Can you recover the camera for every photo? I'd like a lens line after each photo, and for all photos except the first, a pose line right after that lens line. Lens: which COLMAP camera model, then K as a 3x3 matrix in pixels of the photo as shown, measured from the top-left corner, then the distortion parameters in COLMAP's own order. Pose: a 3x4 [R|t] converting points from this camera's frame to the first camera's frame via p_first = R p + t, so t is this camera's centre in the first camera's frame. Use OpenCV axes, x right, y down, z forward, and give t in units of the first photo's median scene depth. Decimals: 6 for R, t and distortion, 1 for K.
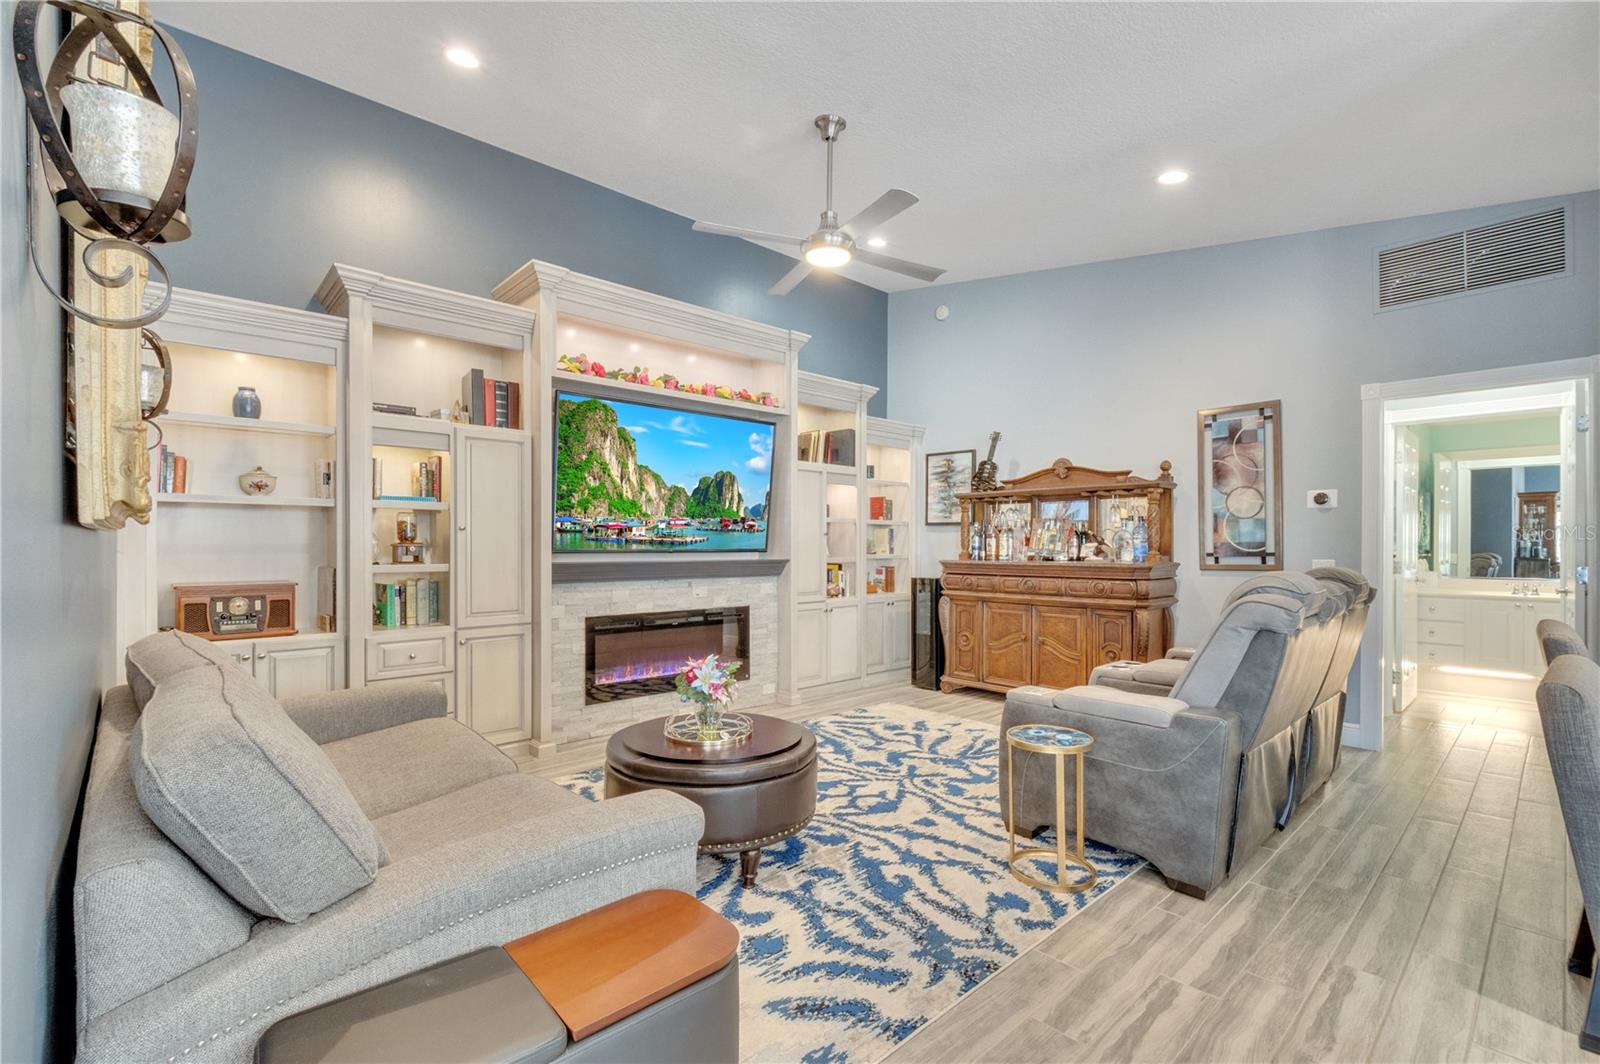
lens RADIAL K [[729.1, 0, 800.8], [0, 729.1, 541.5], [0, 0, 1]] dist [0.001388, -0.000019]
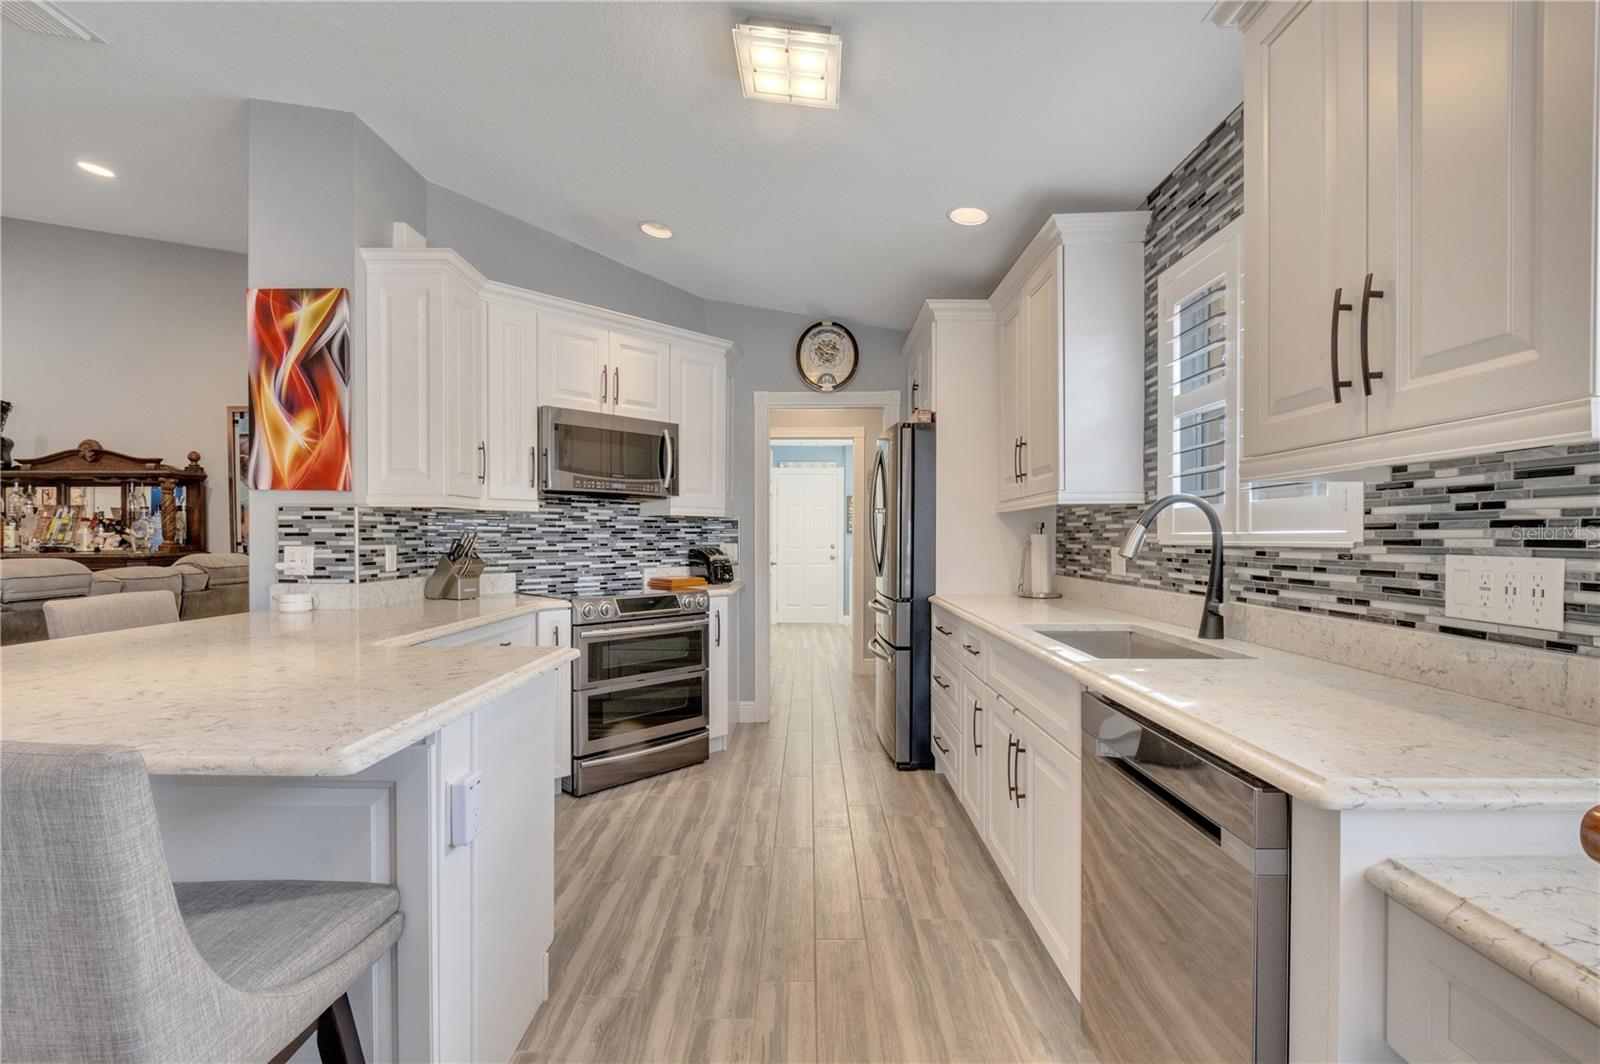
lens RADIAL K [[729.1, 0, 798.2], [0, 729.1, 535.3], [0, 0, 1]] dist [0.001388, -0.000019]
pose [[0.690714, 0.004399, 0.723115, 0.320579], [-0.005925, 0.999982, -0.000424, 0.001373], [-0.723104, -0.003991, 0.690728, -0.286626]]
